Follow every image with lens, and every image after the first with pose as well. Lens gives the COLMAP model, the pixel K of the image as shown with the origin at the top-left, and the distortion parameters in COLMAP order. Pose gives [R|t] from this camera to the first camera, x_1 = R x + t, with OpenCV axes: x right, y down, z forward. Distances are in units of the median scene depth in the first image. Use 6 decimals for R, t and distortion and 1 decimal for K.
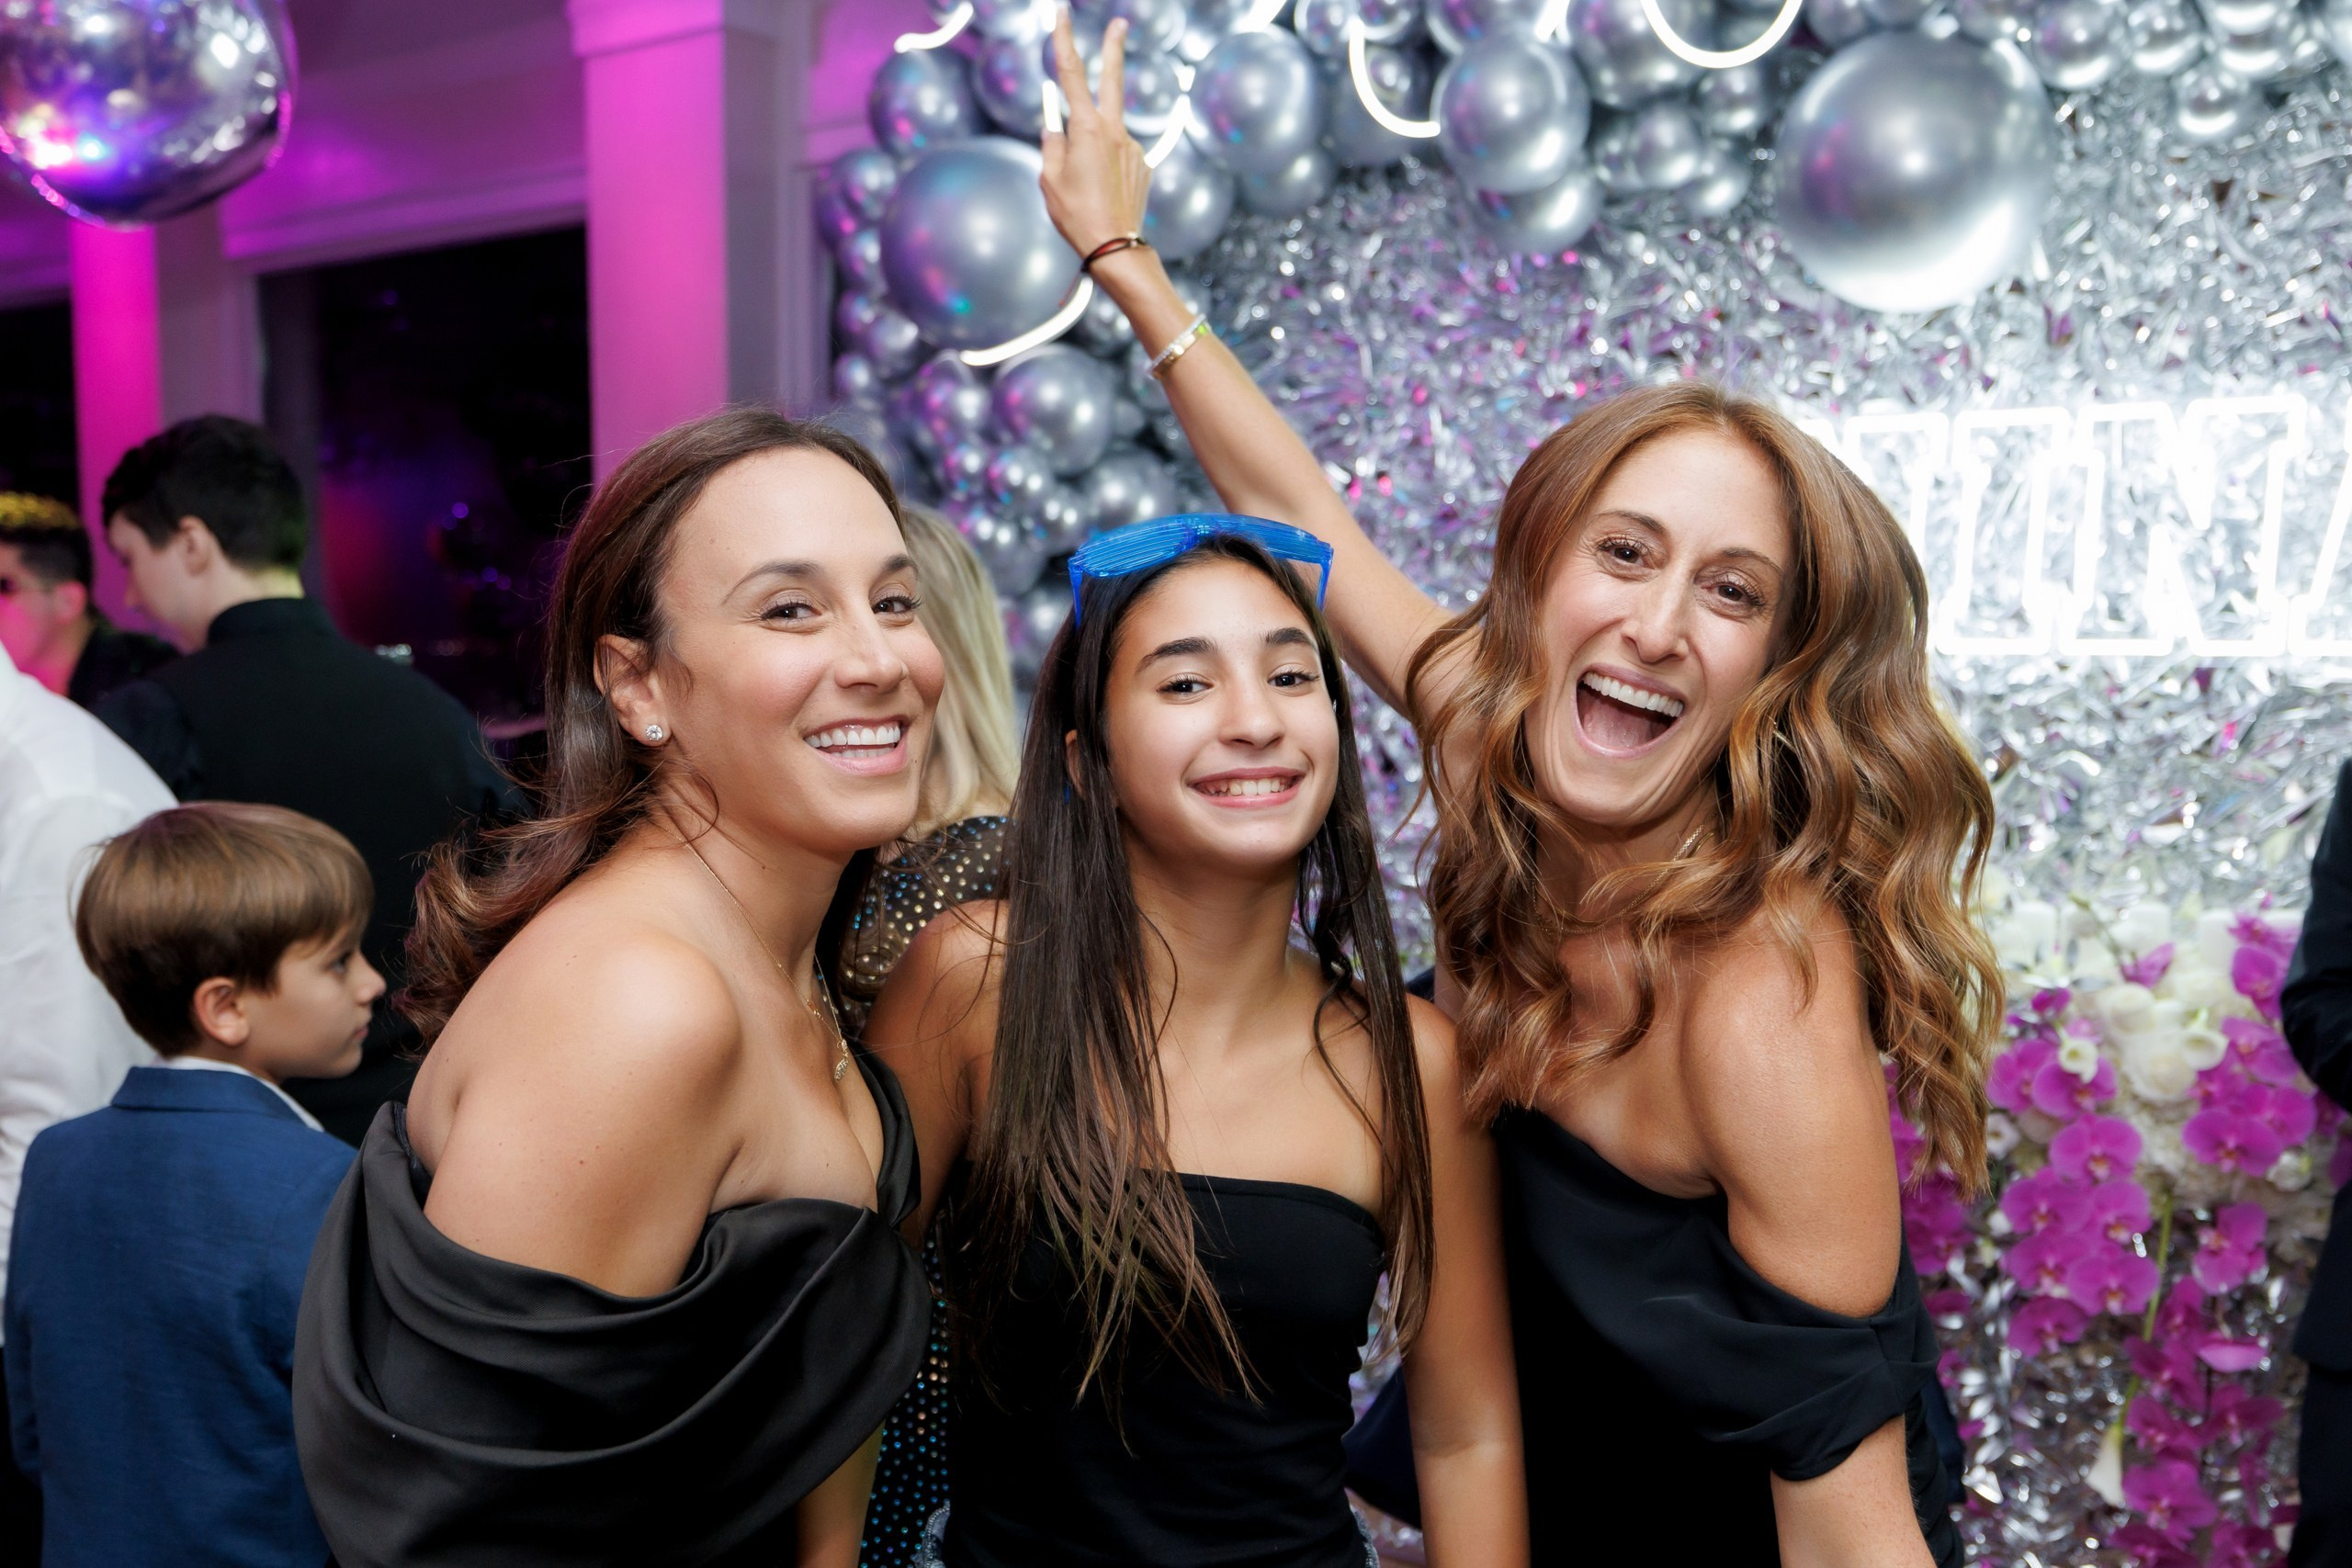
lens RADIAL K [[2169.9, 0, 1241.5], [0, 2169.9, 881.6], [0, 0, 1]] dist [-0.005027, 0.000000]
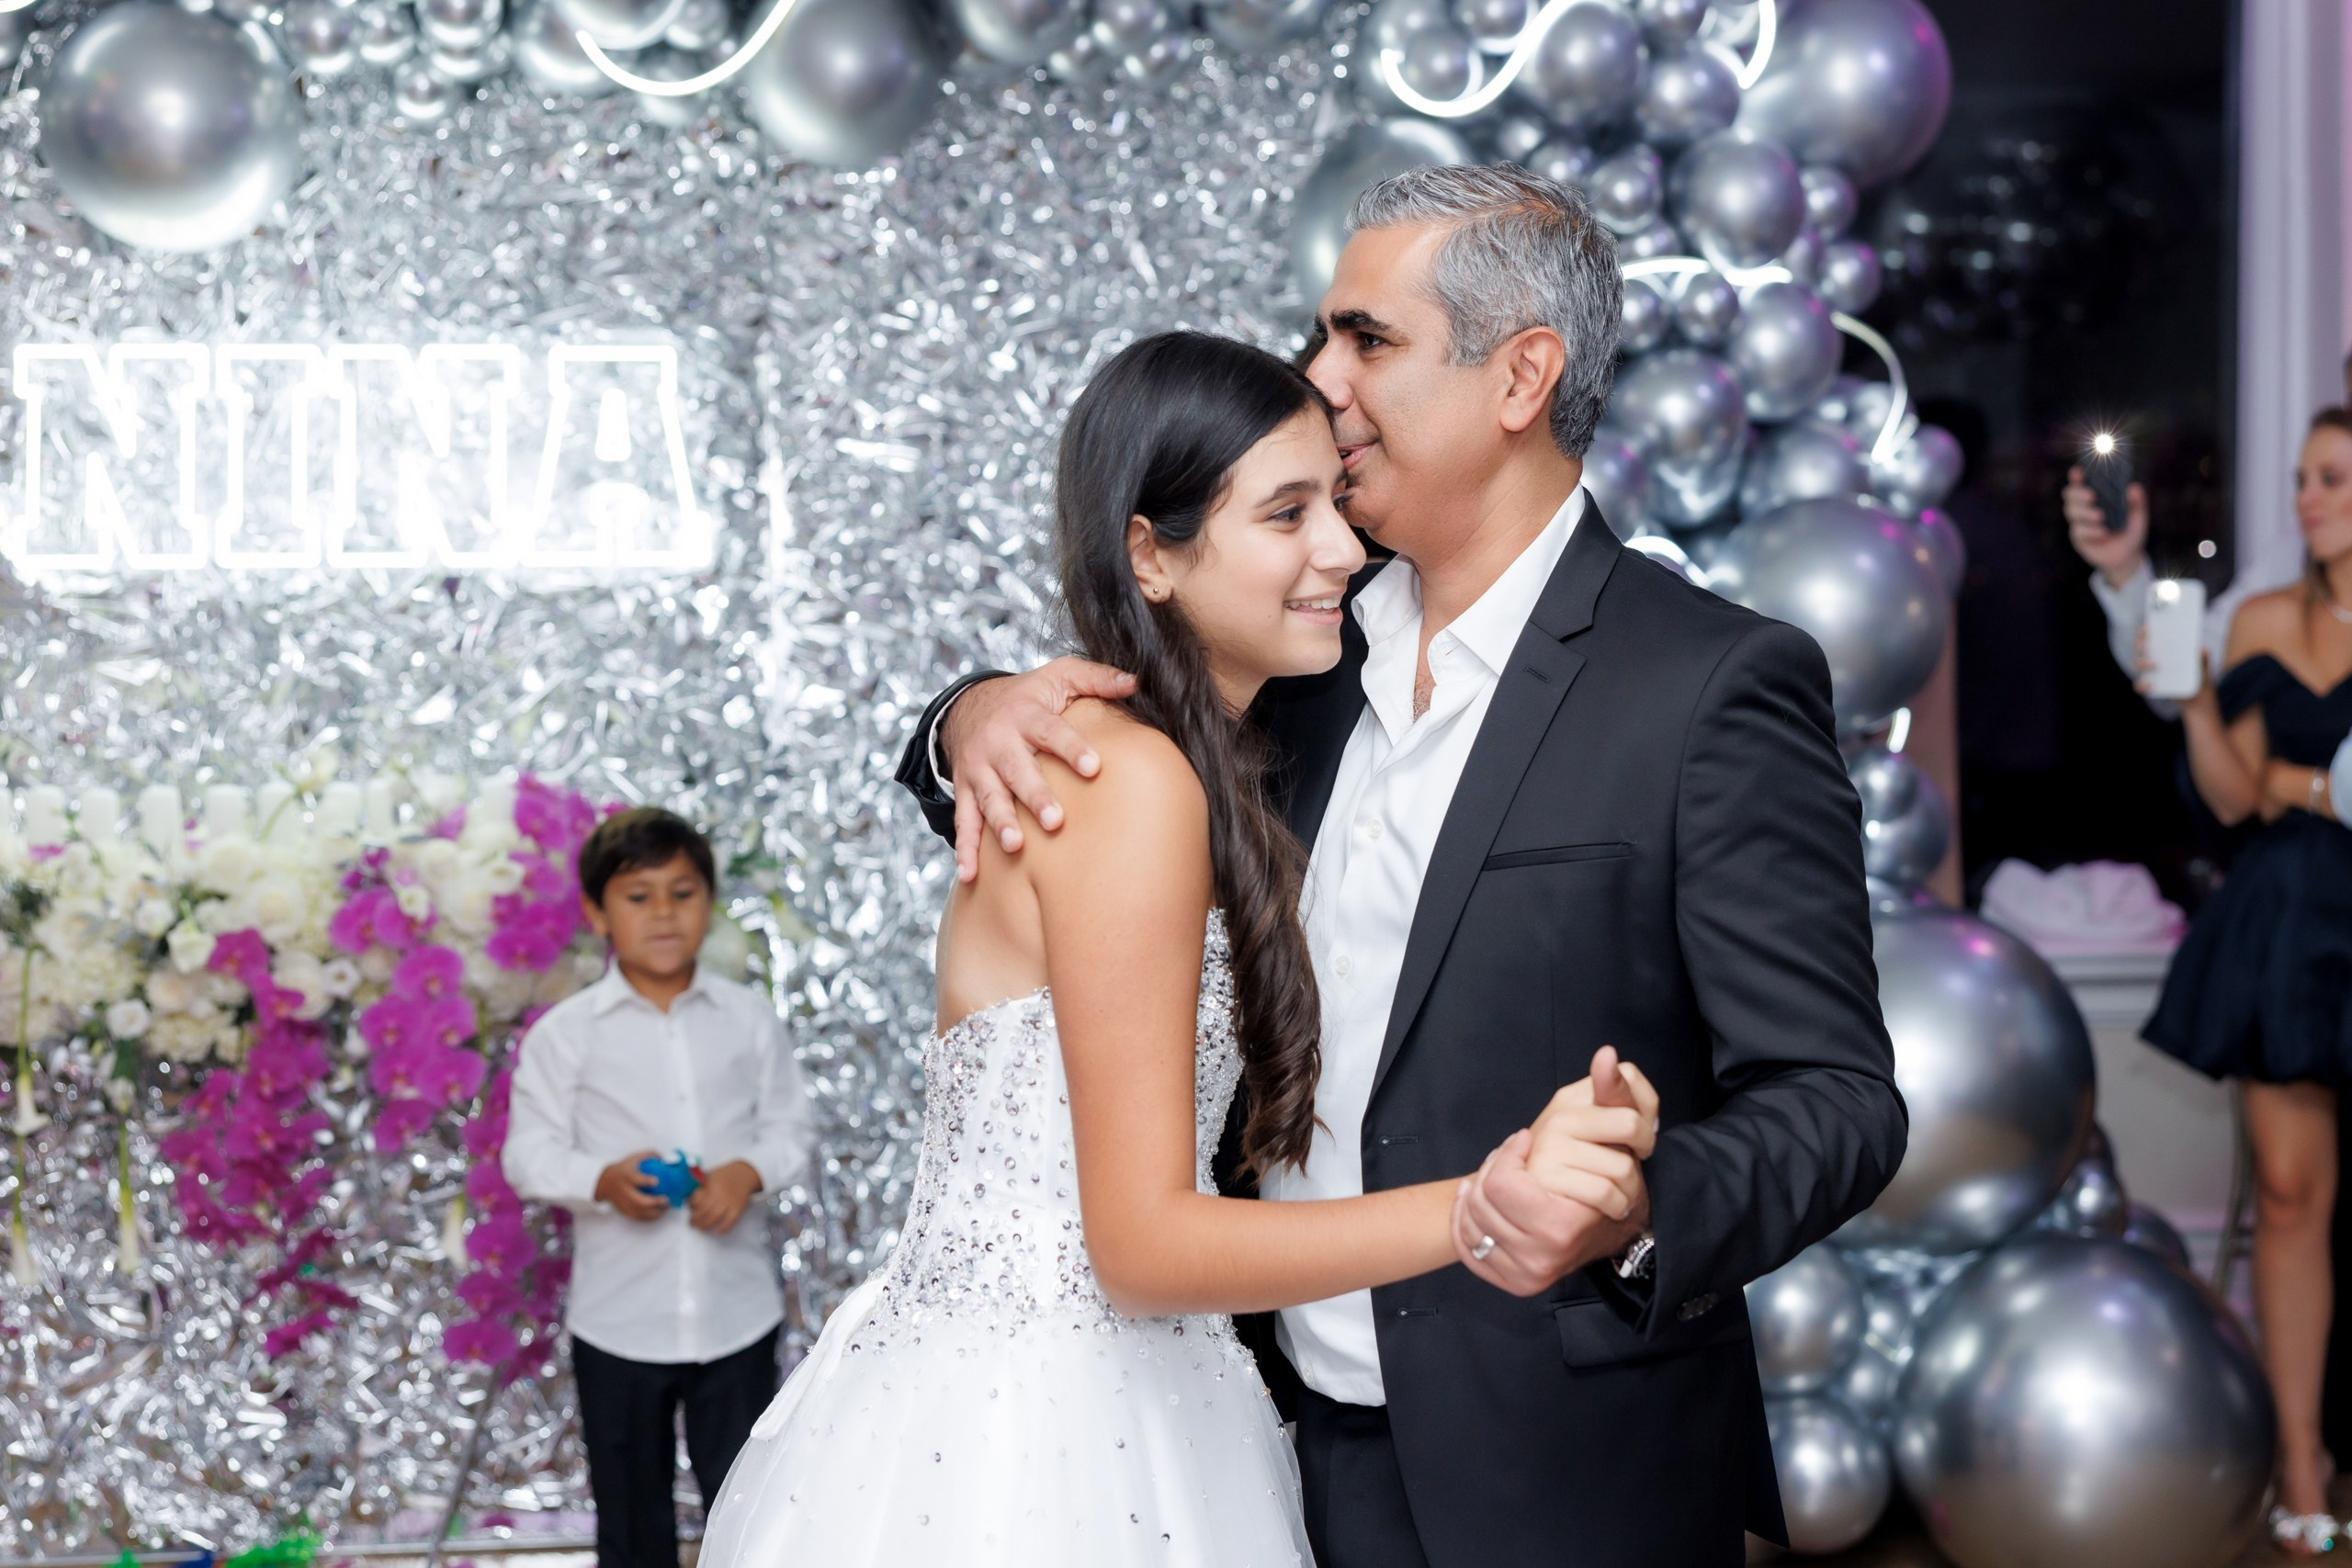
lens RADIAL K [[3296.1, 0, 1165.4], [0, 3296.1, 781.2], [0, 0, 1]] dist [0.042000, 0.000000]
pose [[0.756431, -0.050553, 0.652117, -0.407315], [0.082233, 0.996448, -0.018141, 0.070490], [-0.648884, 0.067348, 0.757901, -0.551474]]
